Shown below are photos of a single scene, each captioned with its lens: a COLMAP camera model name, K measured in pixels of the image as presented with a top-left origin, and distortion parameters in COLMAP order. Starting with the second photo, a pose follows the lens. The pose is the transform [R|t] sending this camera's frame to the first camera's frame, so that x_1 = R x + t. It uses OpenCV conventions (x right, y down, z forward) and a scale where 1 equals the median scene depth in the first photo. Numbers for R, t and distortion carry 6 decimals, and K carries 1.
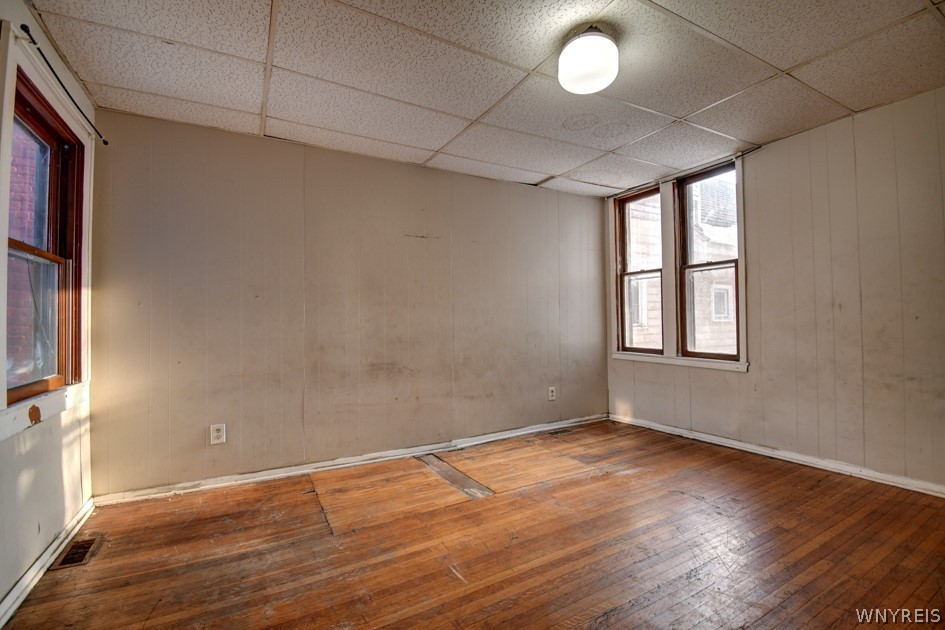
lens RADIAL K [[414.7, 0, 474.1], [0, 414.7, 312.9], [0, 0, 1]] dist [0.004032, -0.018227]
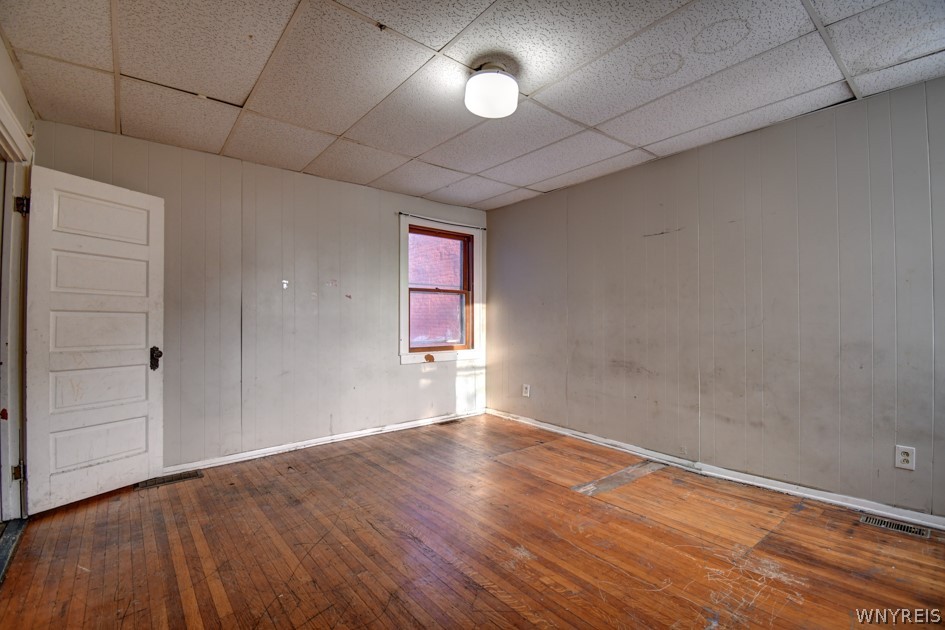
lens RADIAL K [[414.7, 0, 472.6], [0, 414.7, 311.5], [0, 0, 1]] dist [0.004032, -0.018227]
pose [[0.177766, -0.007746, -0.984042, 0.771571], [0.017711, 0.999832, -0.004671, -0.008717], [0.983913, -0.016598, 0.177873, 0.427611]]
